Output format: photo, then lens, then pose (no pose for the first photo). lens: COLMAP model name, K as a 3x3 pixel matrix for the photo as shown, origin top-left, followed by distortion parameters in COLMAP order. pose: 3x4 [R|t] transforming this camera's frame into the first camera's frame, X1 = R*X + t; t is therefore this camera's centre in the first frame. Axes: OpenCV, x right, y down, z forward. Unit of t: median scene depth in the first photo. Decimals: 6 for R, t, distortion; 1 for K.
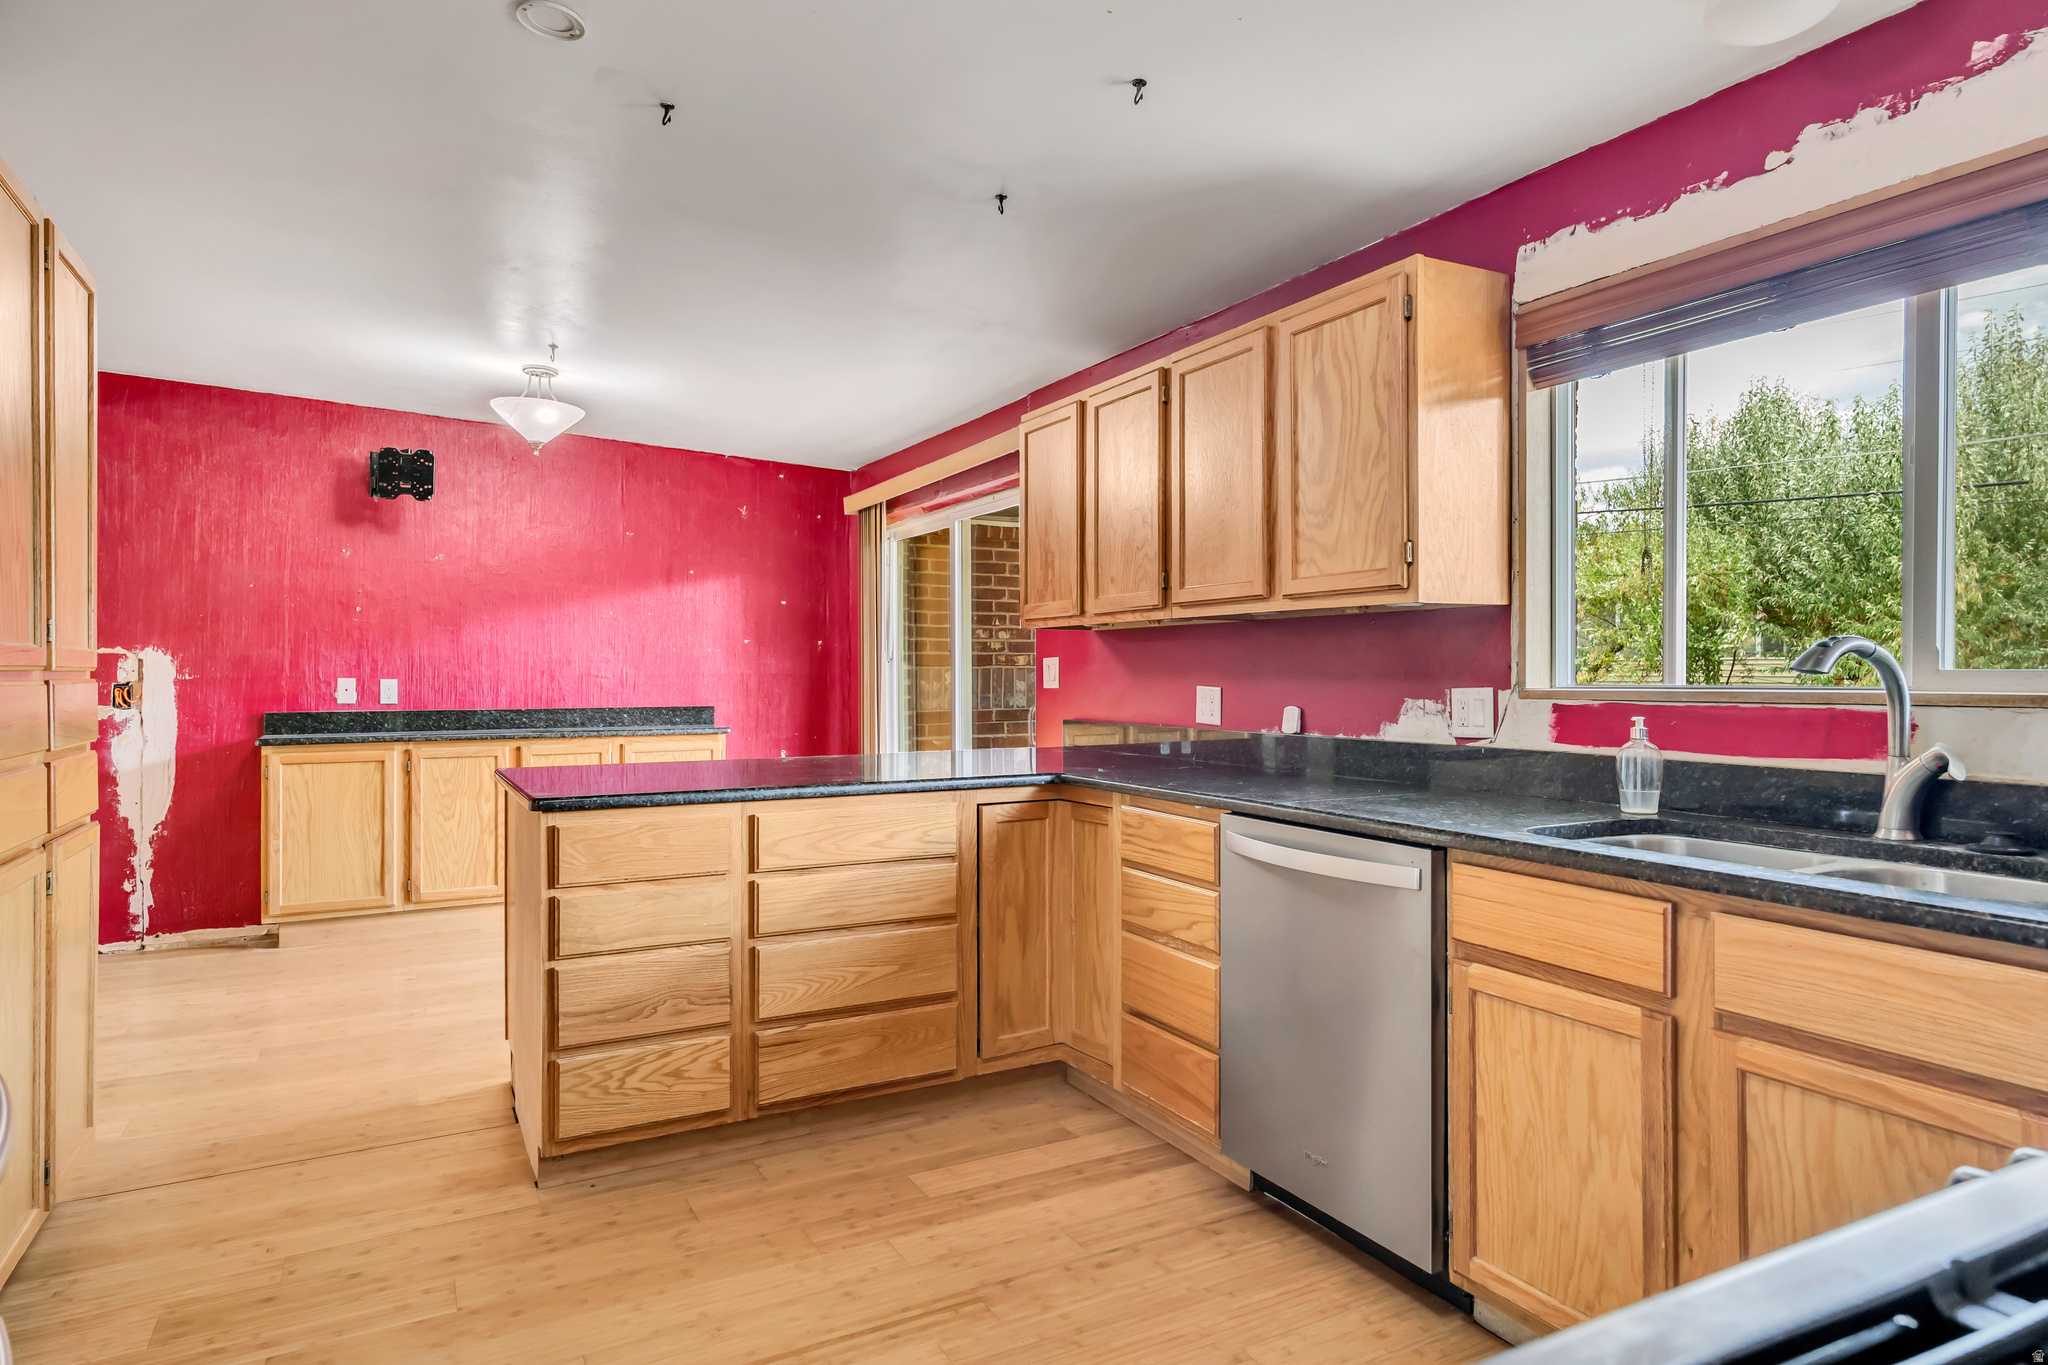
lens RADIAL K [[1164.2, 0, 1021.9], [0, 1164.2, 672.9], [0, 0, 1]] dist [0.018198, -0.001304]
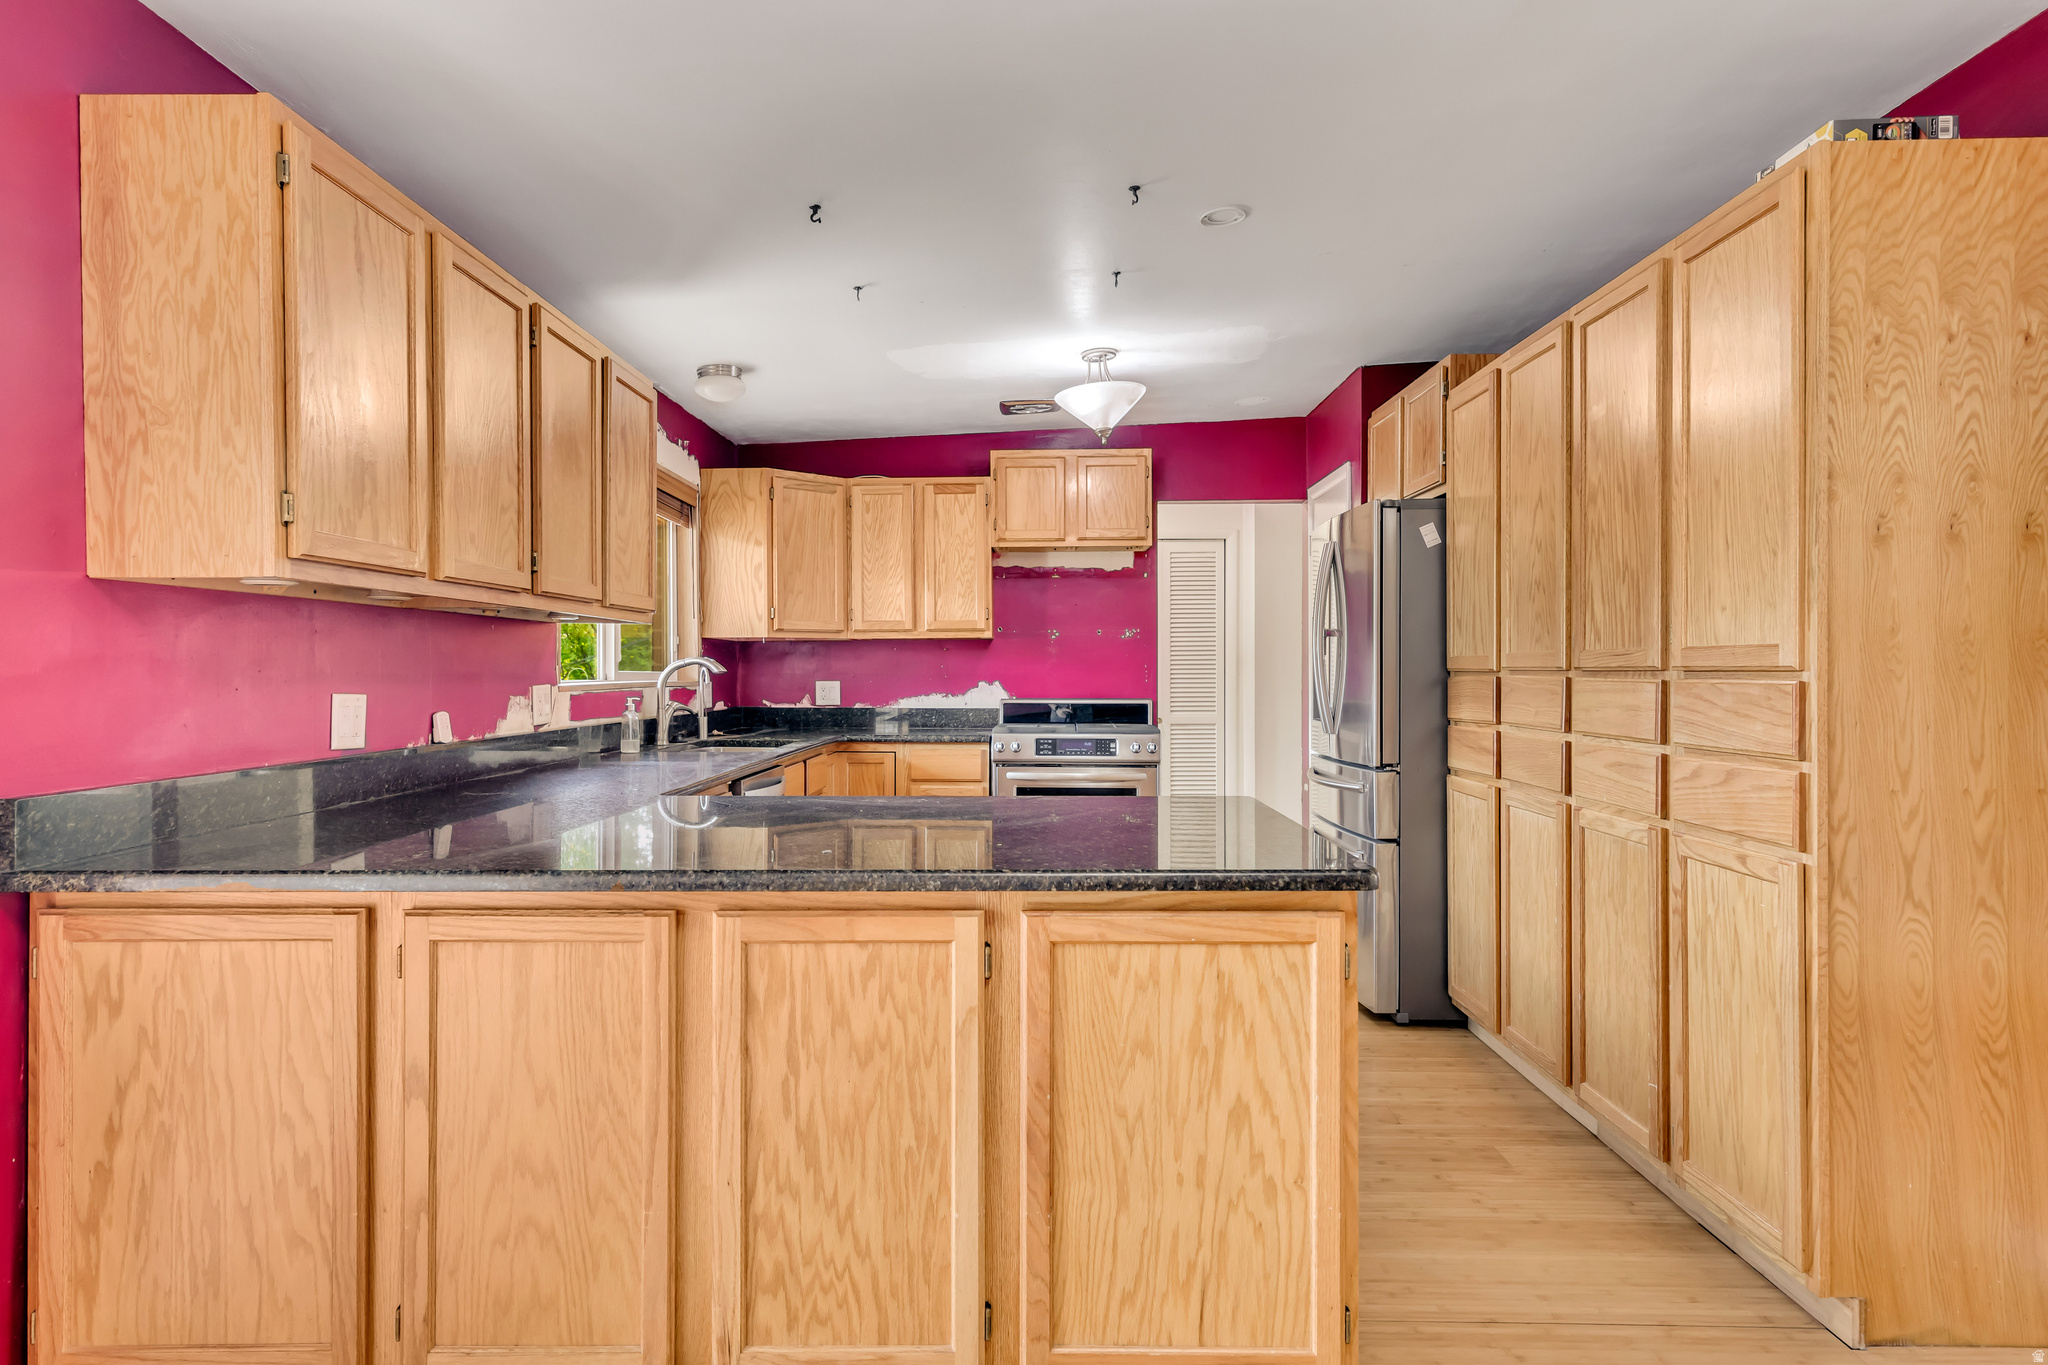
lens RADIAL K [[1164.2, 0, 1021.9], [0, 1164.2, 672.9], [0, 0, 1]] dist [0.018198, -0.001304]
pose [[-0.873808, 0.001374, 0.486269, -0.699474], [0.002965, 0.999992, 0.002502, -0.002071], [-0.486262, 0.003628, -0.873806, 1.881924]]
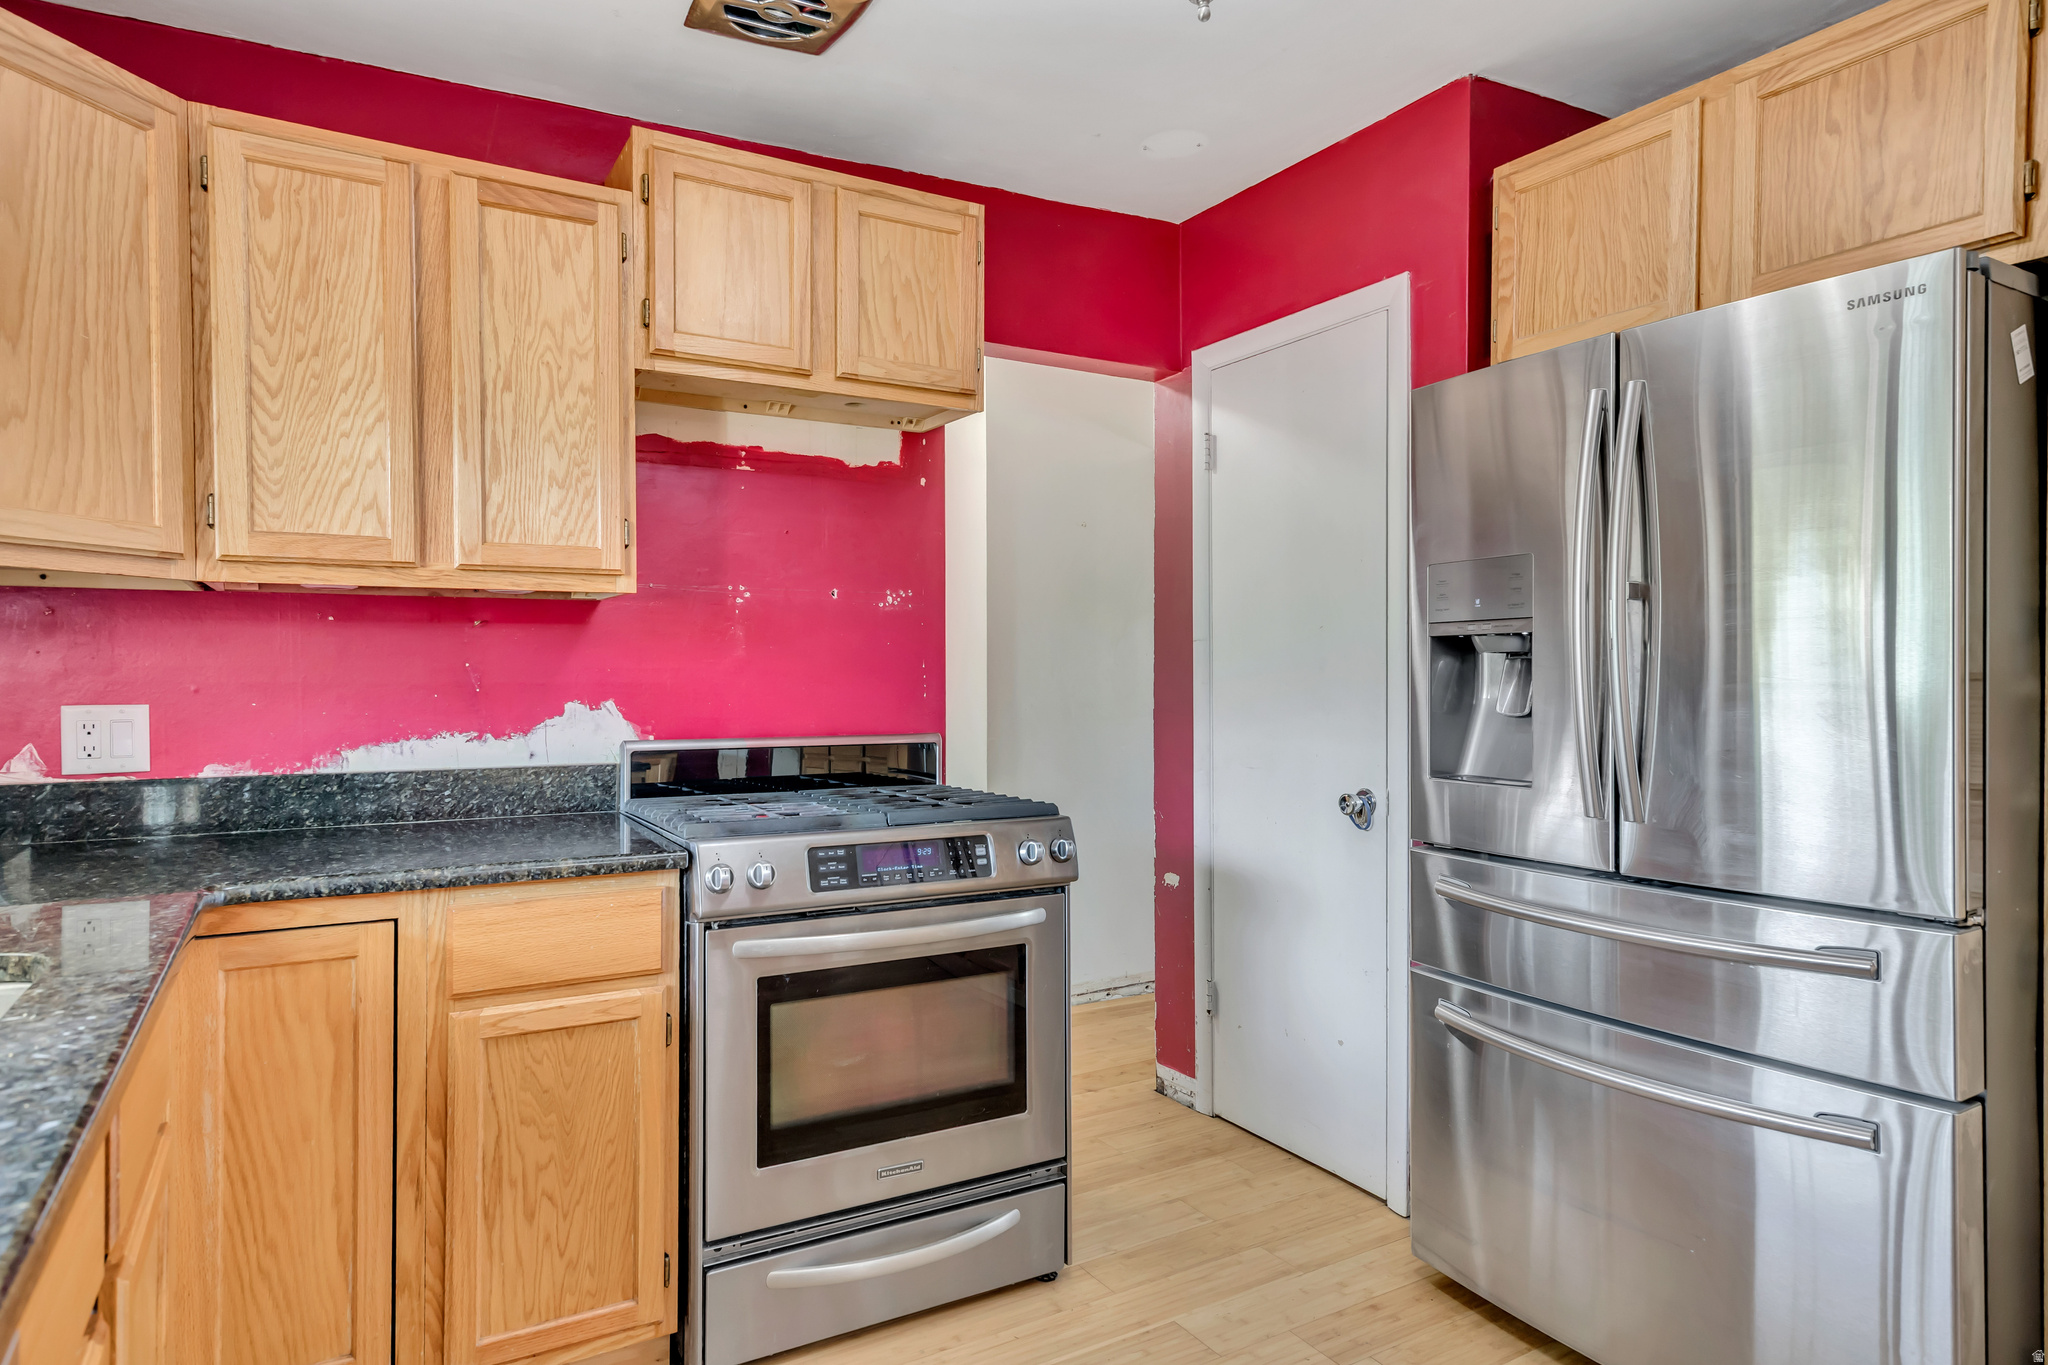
lens RADIAL K [[1178.8, 0, 1018.9], [0, 1178.8, 680.1], [0, 0, 1]] dist [0.001848, 0.018995]
pose [[-0.998968, 0.001100, -0.045413, 0.091615], [0.000865, 0.999986, 0.005206, -0.001766], [0.045418, 0.005161, -0.998955, 0.985889]]
